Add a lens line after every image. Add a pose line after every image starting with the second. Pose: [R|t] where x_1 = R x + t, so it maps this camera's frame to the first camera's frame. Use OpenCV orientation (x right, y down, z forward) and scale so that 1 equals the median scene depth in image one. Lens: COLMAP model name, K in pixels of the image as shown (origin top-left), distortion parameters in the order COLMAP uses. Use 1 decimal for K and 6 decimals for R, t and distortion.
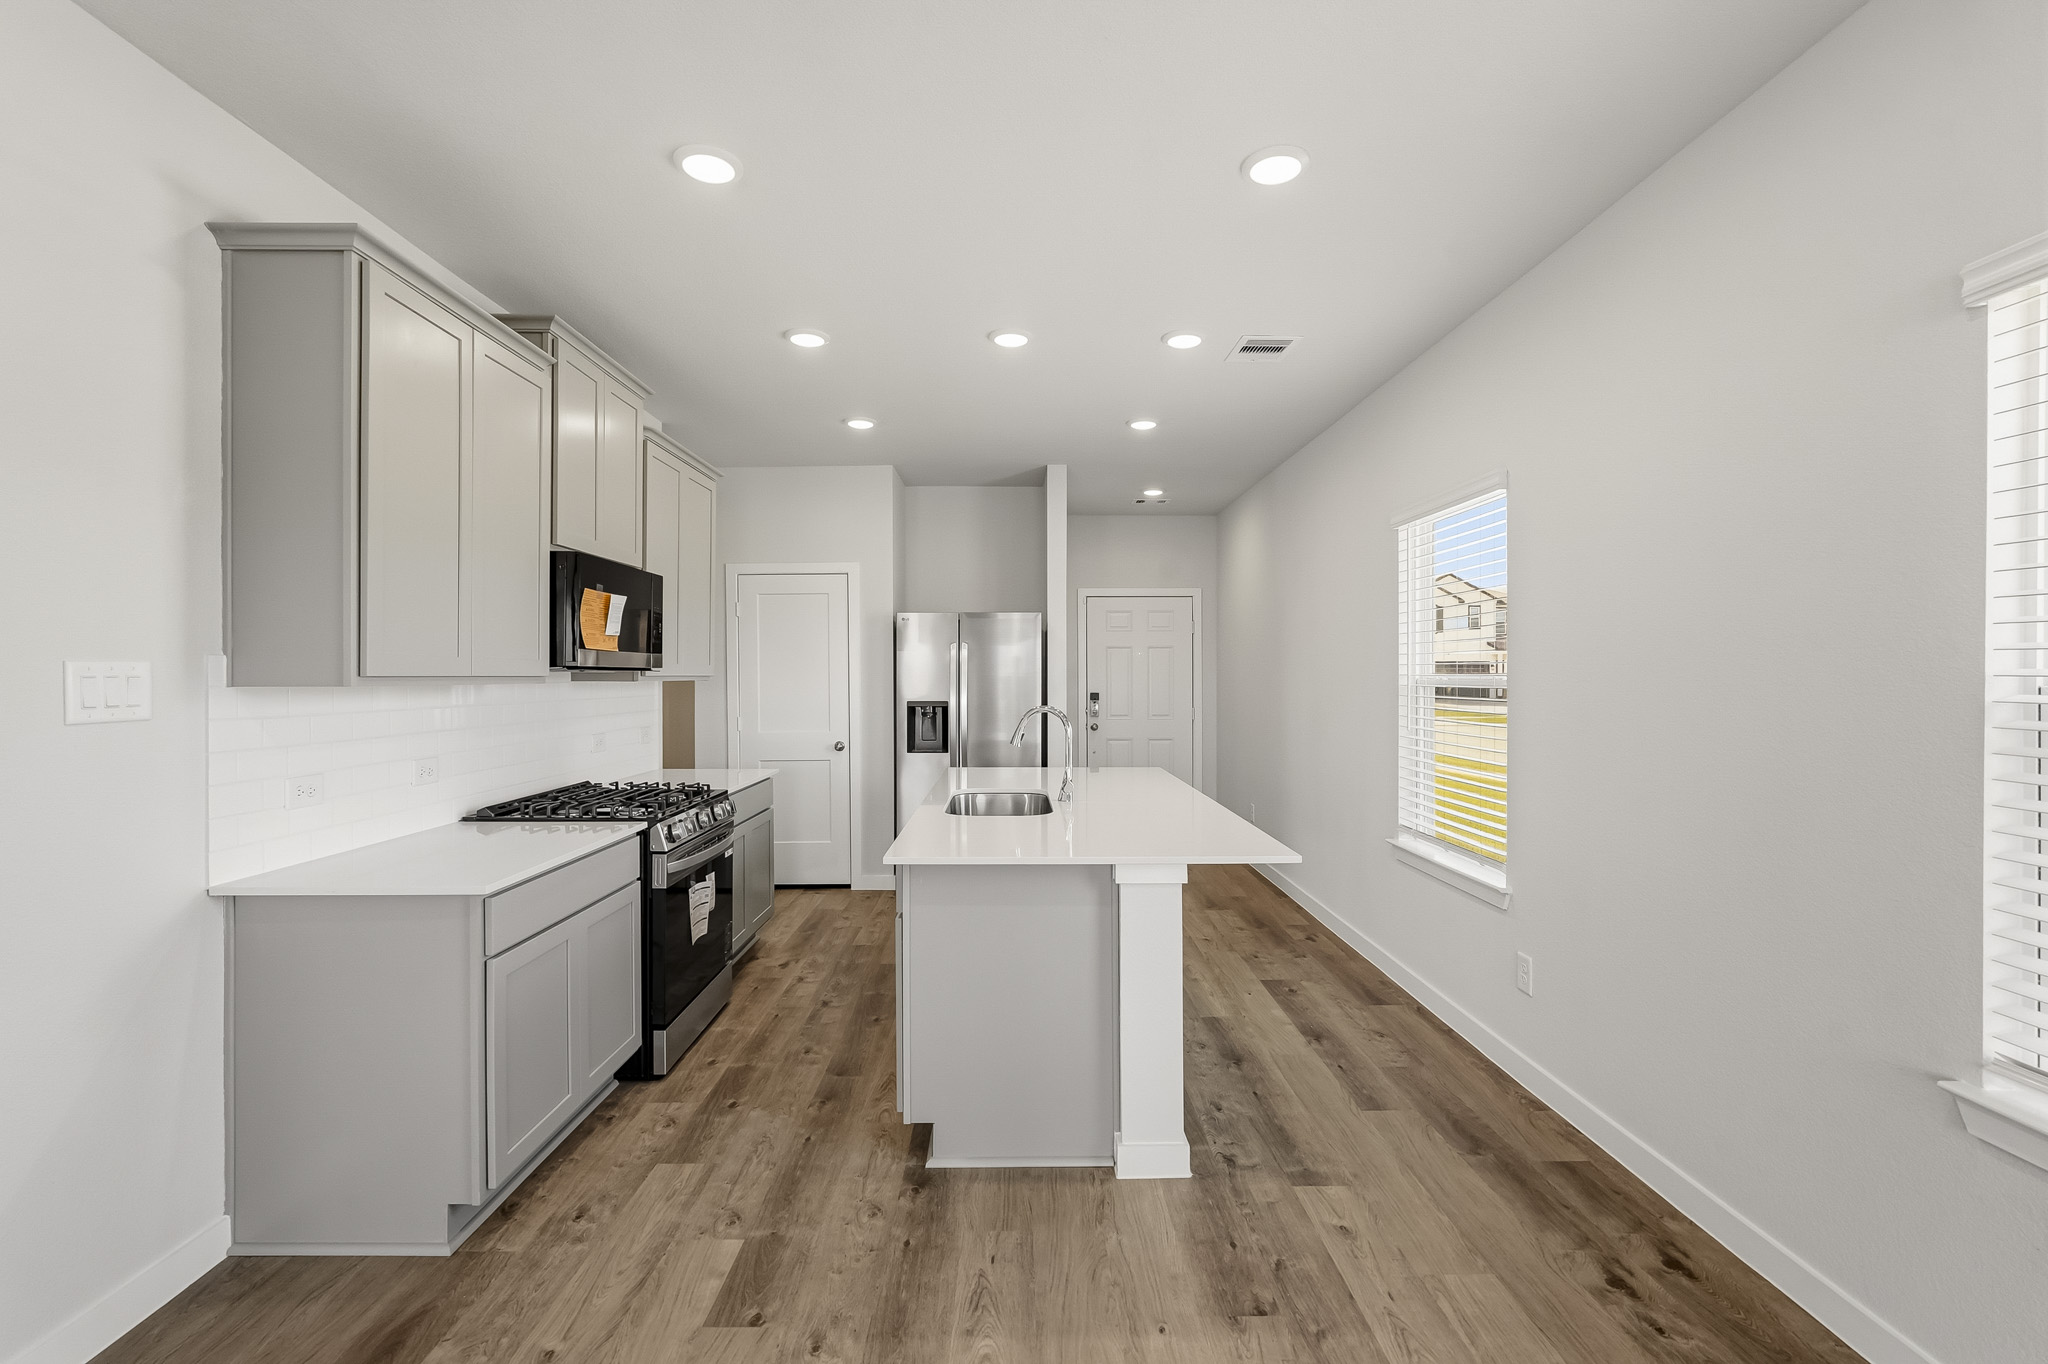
lens RADIAL K [[906.4, 0, 1026.5], [0, 906.4, 677.7], [0, 0, 1]] dist [-0.020094, 0.012133]
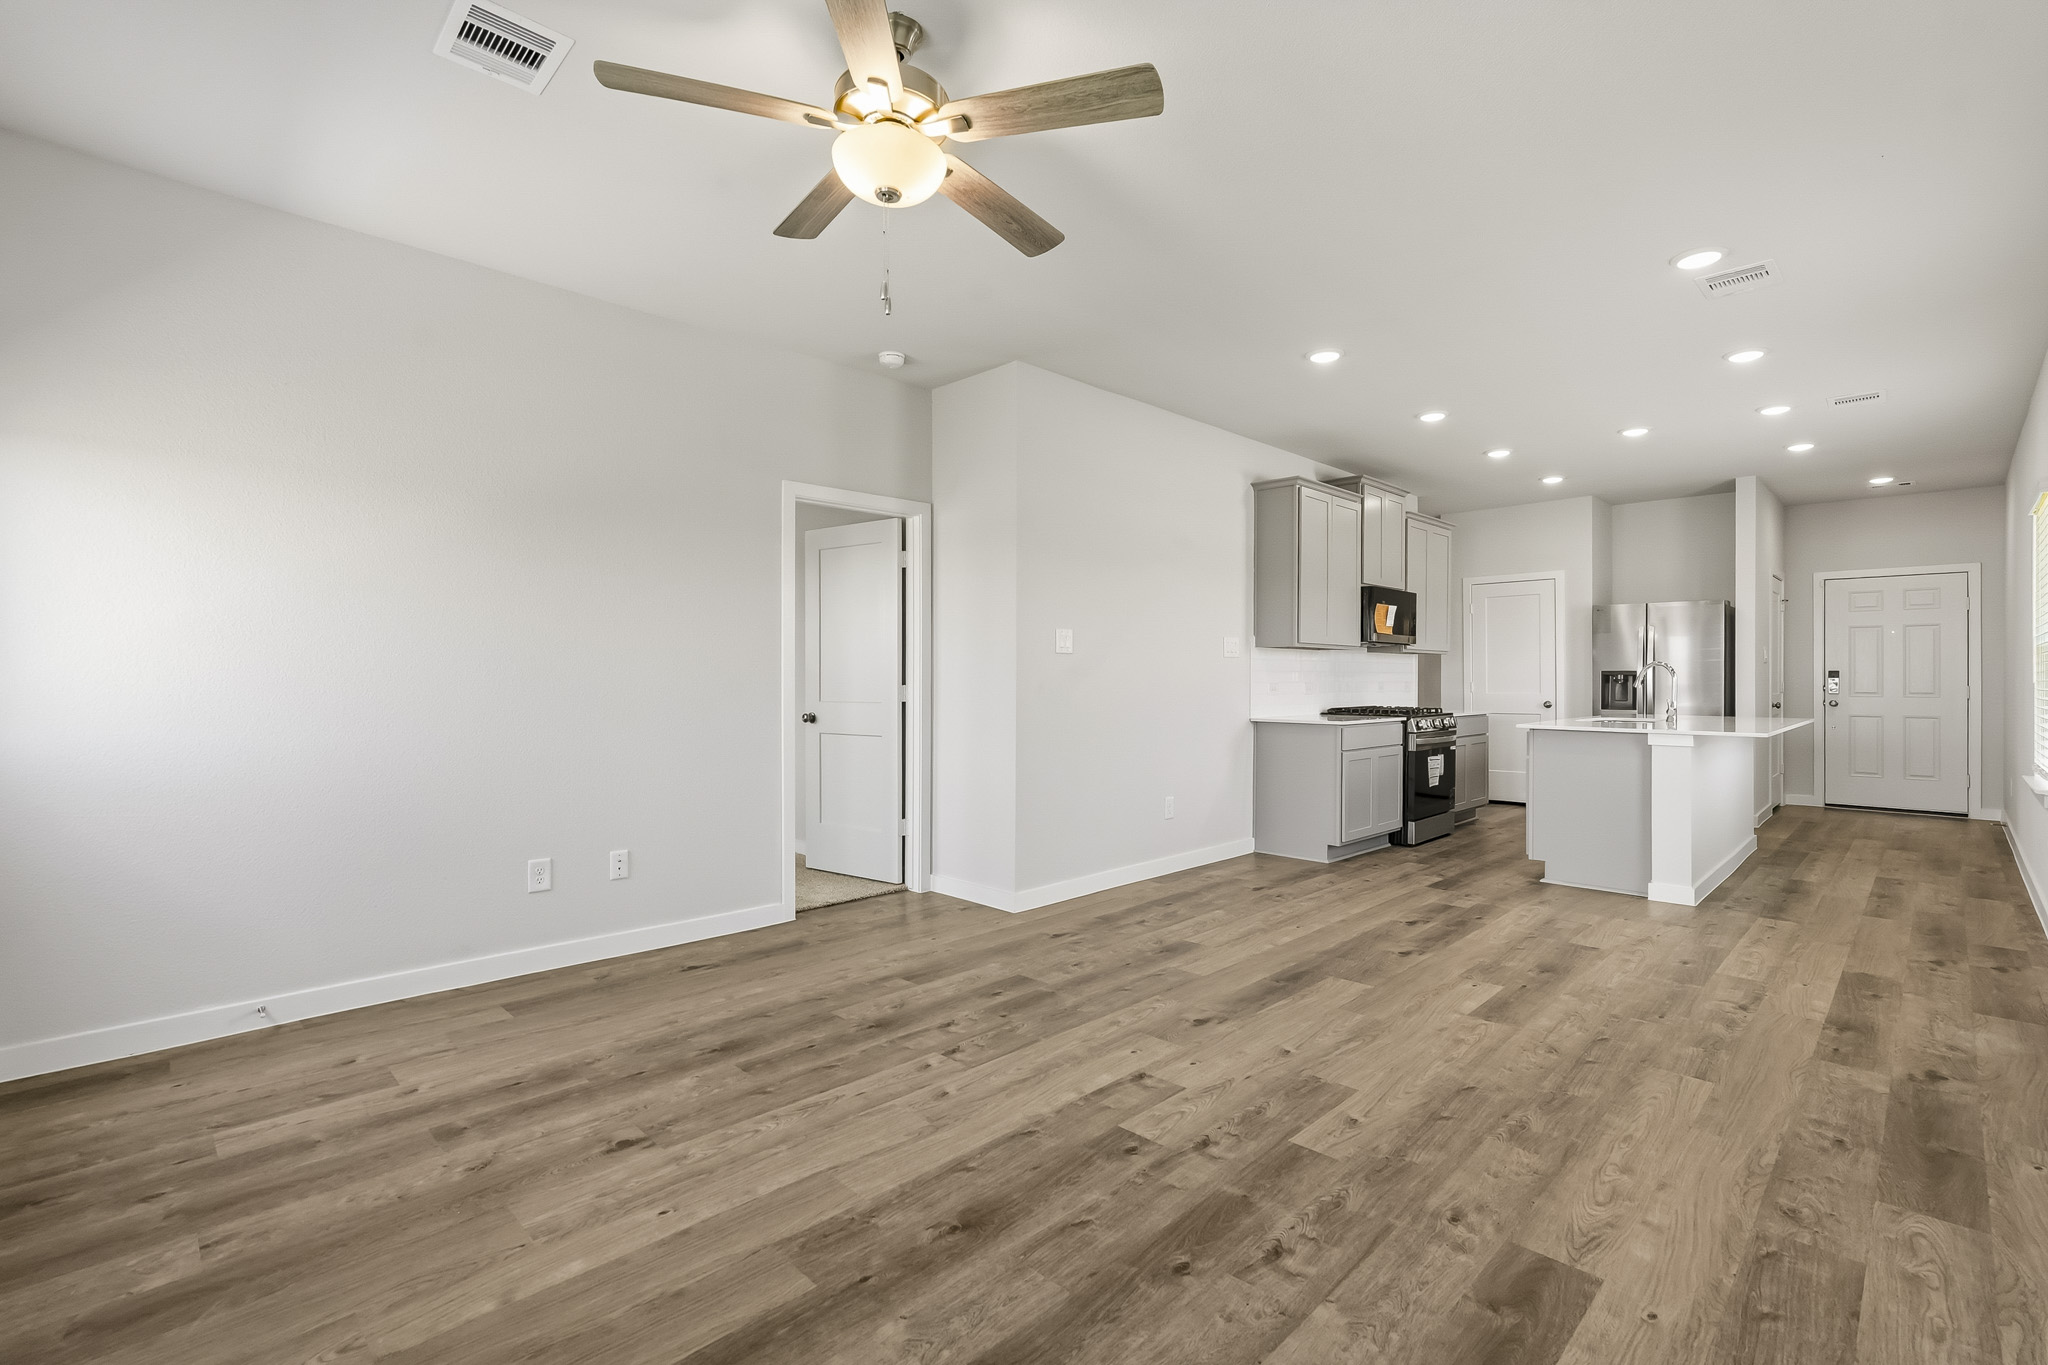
lens RADIAL K [[906.4, 0, 1026.5], [0, 906.4, 678.2], [0, 0, 1]] dist [-0.020094, 0.012133]
pose [[0.692734, 0.004336, -0.721180, 0.385227], [-0.004785, 0.999988, 0.001417, 0.062677], [0.721177, 0.002469, 0.692747, -0.869715]]
